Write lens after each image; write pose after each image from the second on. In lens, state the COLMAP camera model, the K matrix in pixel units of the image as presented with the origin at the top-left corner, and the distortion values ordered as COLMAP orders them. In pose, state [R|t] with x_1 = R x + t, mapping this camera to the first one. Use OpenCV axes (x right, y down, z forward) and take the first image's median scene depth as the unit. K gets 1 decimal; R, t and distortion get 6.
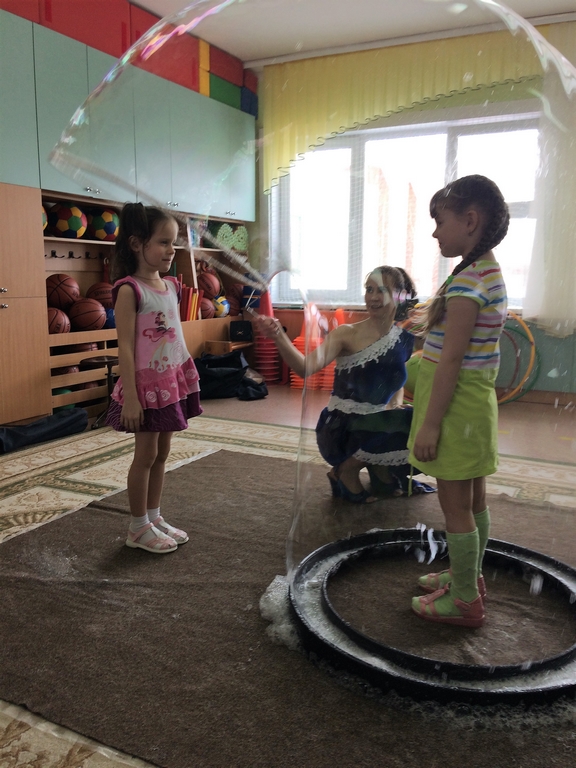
lens RADIAL K [[658.9, 0, 286.5], [0, 658.9, 372.6], [0, 0, 1]] dist [0.145821, -0.220461]
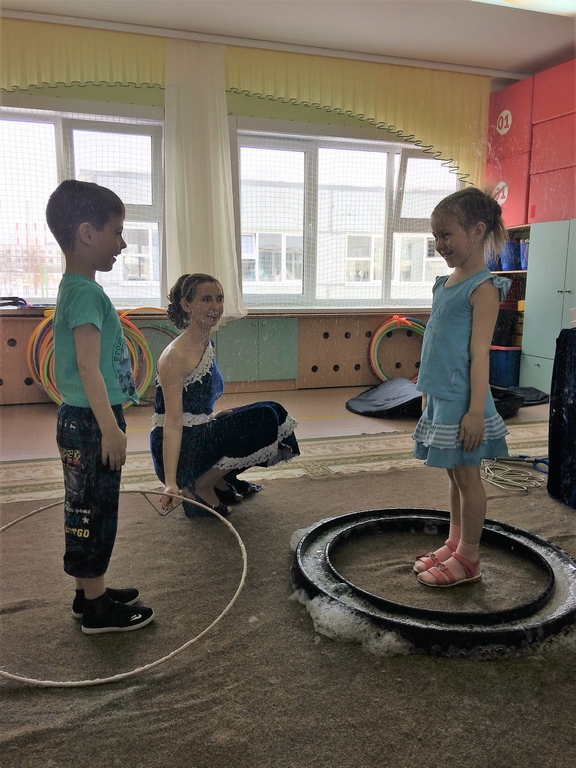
lens RADIAL K [[654.0, 0, 287.7], [0, 654.0, 381.3], [0, 0, 1]] dist [0.137120, -0.201714]
pose [[0.695585, -0.114667, 0.709234, -0.389331], [0.101087, 0.992981, 0.061401, -0.039192], [-0.711297, 0.028984, 0.702294, 0.200688]]
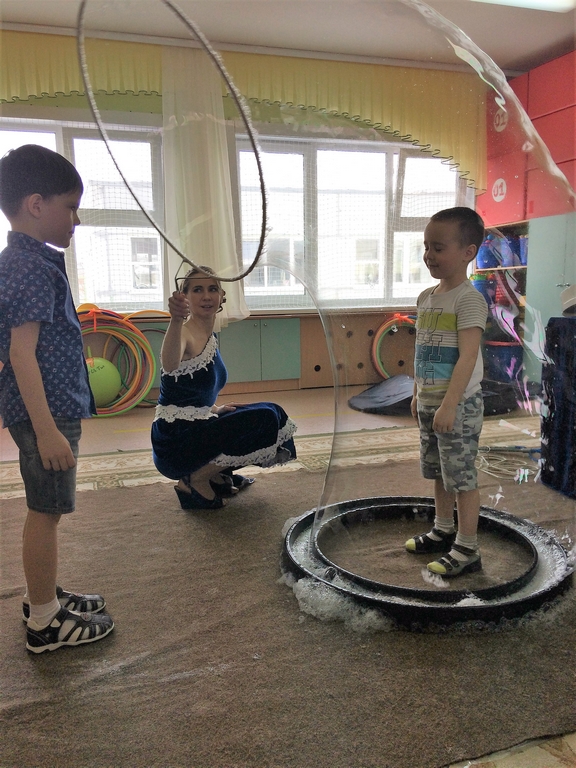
lens RADIAL K [[655.6, 0, 287.8], [0, 655.6, 378.1], [0, 0, 1]] dist [0.136173, -0.197772]
pose [[0.708017, -0.119132, 0.696074, -0.383848], [0.122766, 0.991424, 0.044808, -0.021077], [-0.695443, 0.053729, 0.716570, 0.170278]]
